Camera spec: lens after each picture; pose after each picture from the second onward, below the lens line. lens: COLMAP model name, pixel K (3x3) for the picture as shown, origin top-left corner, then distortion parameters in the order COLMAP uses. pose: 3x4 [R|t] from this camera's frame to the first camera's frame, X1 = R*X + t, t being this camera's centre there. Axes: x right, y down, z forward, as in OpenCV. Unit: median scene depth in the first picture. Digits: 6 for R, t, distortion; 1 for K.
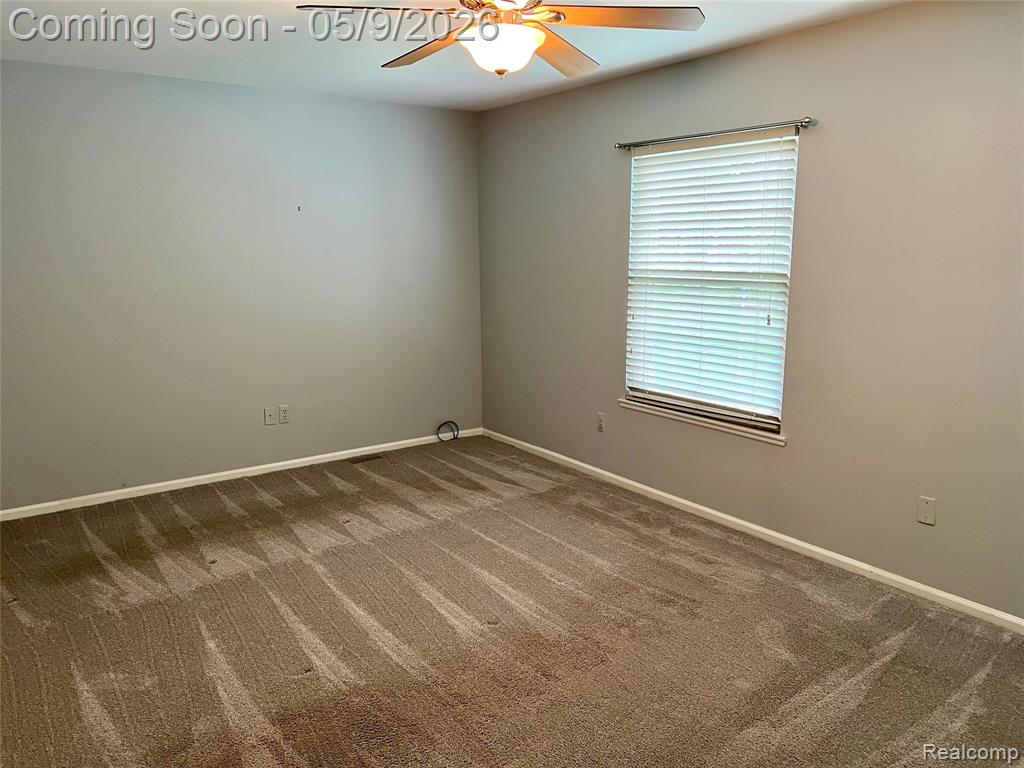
lens RADIAL K [[772.8, 0, 512.0], [0, 772.8, 384.0], [0, 0, 1]] dist [-0.039992, 0.001137]
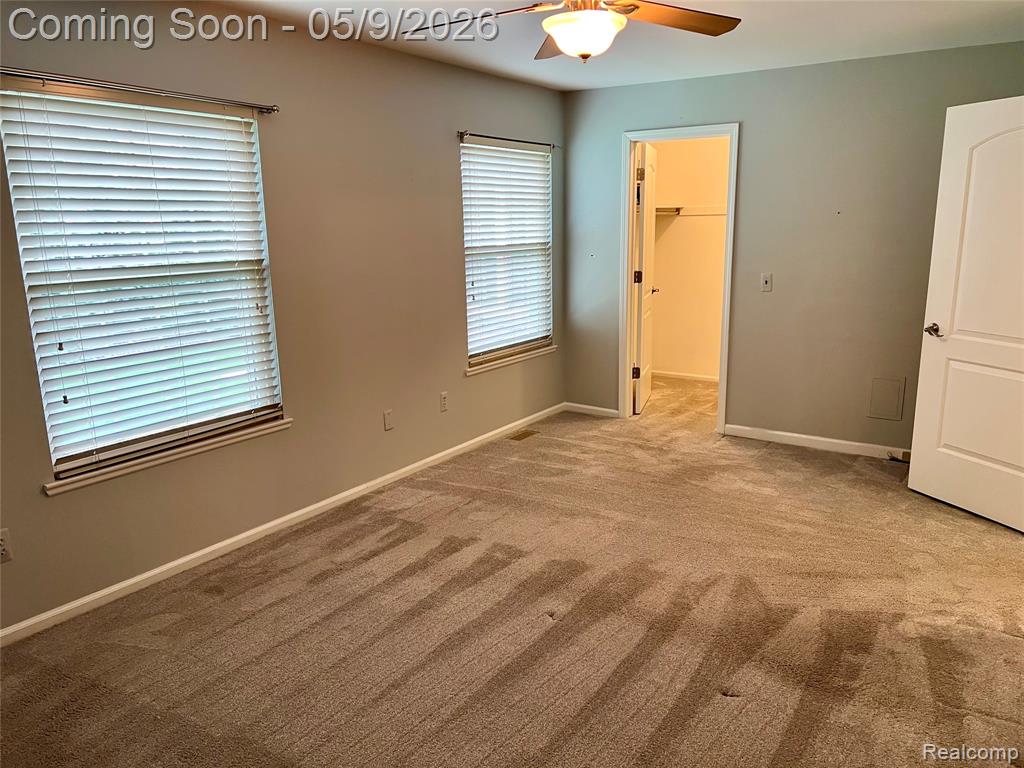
lens RADIAL K [[772.8, 0, 512.0], [0, 772.8, 384.0], [0, 0, 1]] dist [-0.039992, 0.001137]
pose [[-0.355857, -0.167741, 0.919363, -0.666735], [0.203059, 0.946378, 0.251268, -0.167011], [-0.912213, 0.276100, -0.302714, 1.012093]]
